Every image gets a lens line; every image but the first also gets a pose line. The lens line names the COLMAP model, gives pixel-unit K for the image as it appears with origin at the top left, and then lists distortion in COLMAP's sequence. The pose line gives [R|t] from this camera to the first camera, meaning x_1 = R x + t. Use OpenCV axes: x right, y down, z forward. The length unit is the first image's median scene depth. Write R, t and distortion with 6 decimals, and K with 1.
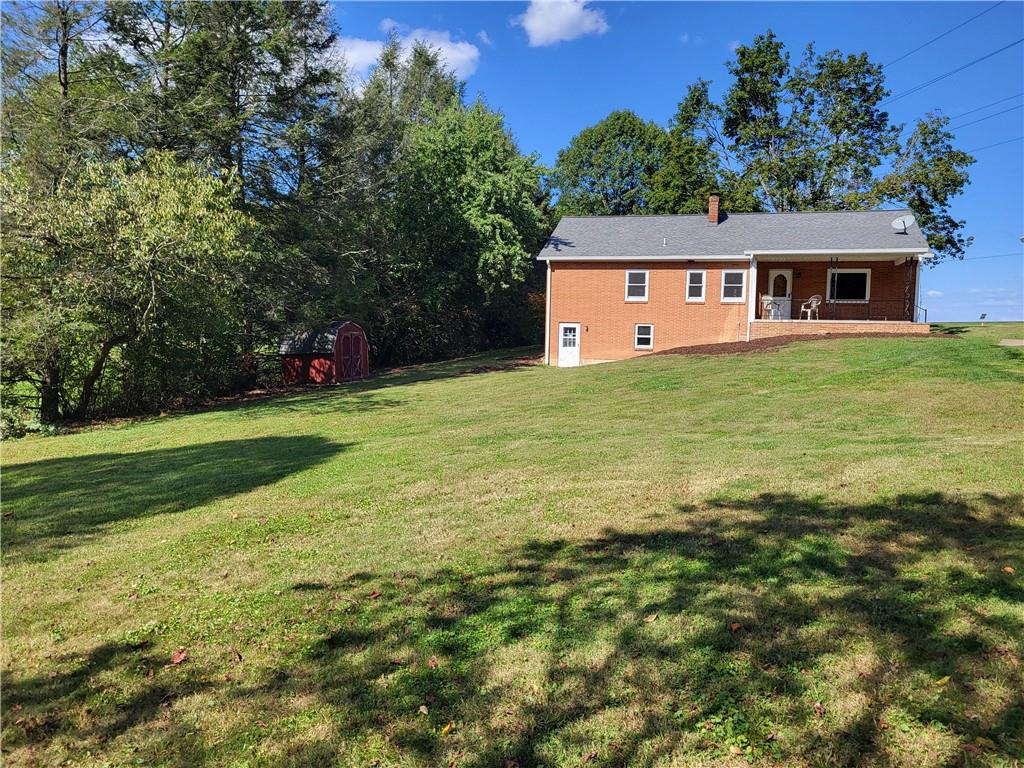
lens RADIAL K [[768.1, 0, 521.7], [0, 768.1, 382.8], [0, 0, 1]] dist [0.050099, -0.001034]
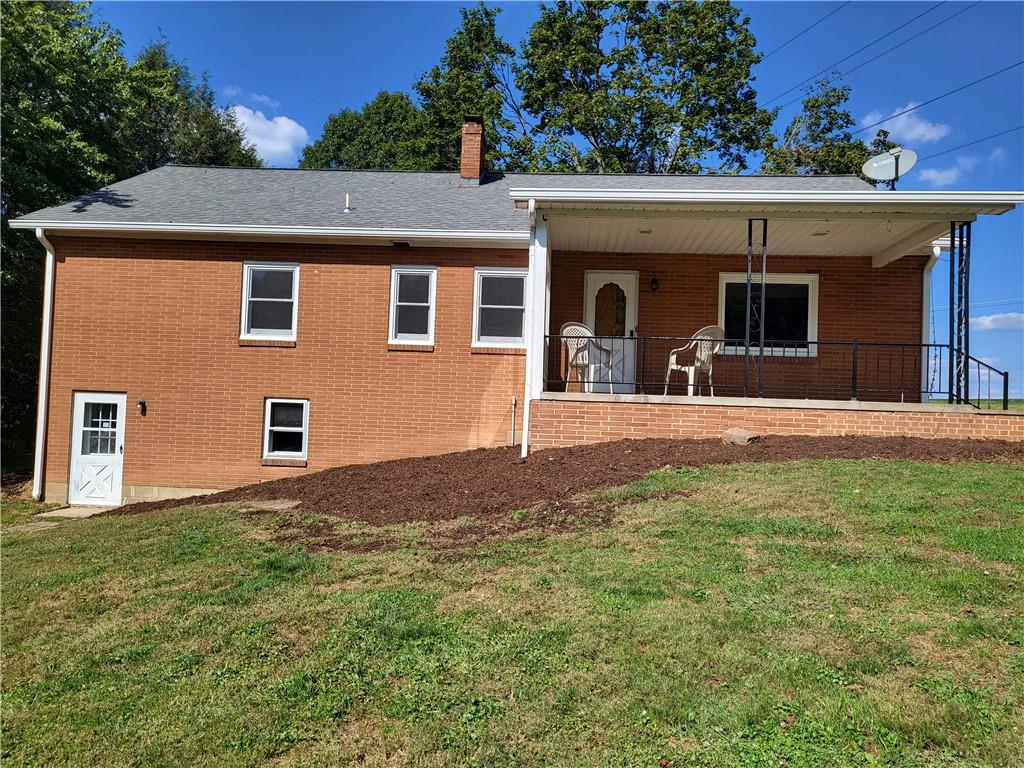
lens RADIAL K [[768.1, 0, 509.1], [0, 768.1, 383.3], [0, 0, 1]] dist [0.050099, -0.001034]
pose [[0.981277, 0.017502, 0.191803, 0.198044], [-0.000424, 0.996057, -0.088719, -0.049549], [-0.192600, 0.086977, 0.977415, 0.597031]]
